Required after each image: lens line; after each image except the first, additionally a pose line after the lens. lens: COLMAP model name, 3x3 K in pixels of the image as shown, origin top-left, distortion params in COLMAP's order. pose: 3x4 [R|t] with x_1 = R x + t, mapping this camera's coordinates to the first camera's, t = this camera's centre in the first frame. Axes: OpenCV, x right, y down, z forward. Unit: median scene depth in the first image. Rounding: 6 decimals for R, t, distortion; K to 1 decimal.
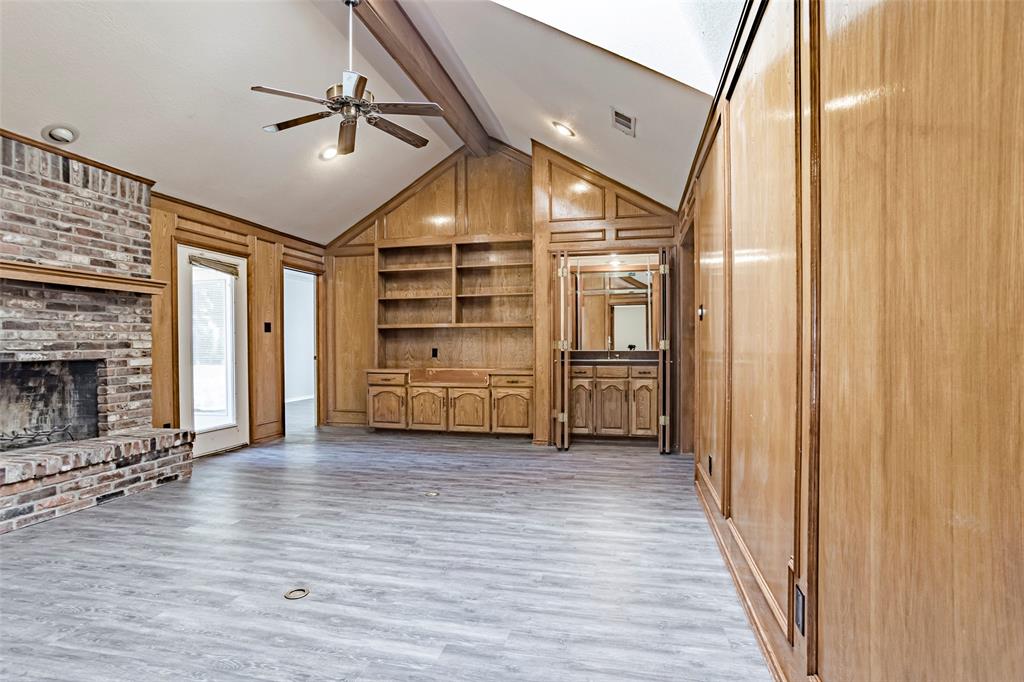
lens RADIAL K [[547.0, 0, 505.6], [0, 547.0, 344.1], [0, 0, 1]] dist [-0.024484, 0.021855]
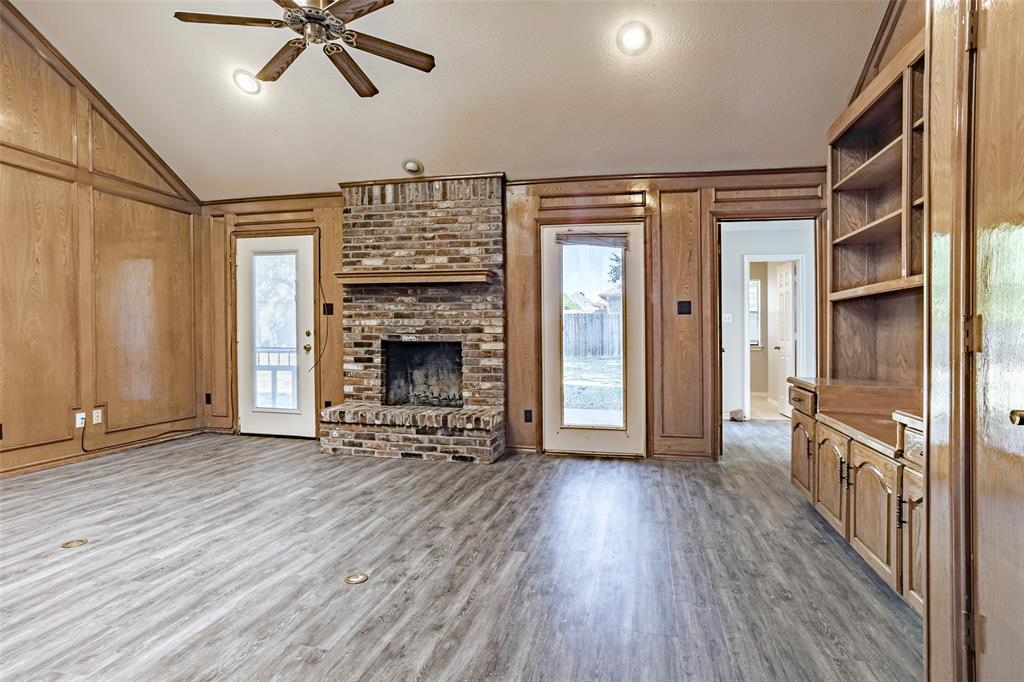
lens RADIAL K [[547.0, 0, 516.3], [0, 547.0, 339.6], [0, 0, 1]] dist [-0.024484, 0.021855]
pose [[-0.003626, 0.009689, -0.999946, 0.463593], [-0.009457, 0.999908, 0.009723, 0.010487], [0.999949, 0.009491, -0.003534, 1.206839]]
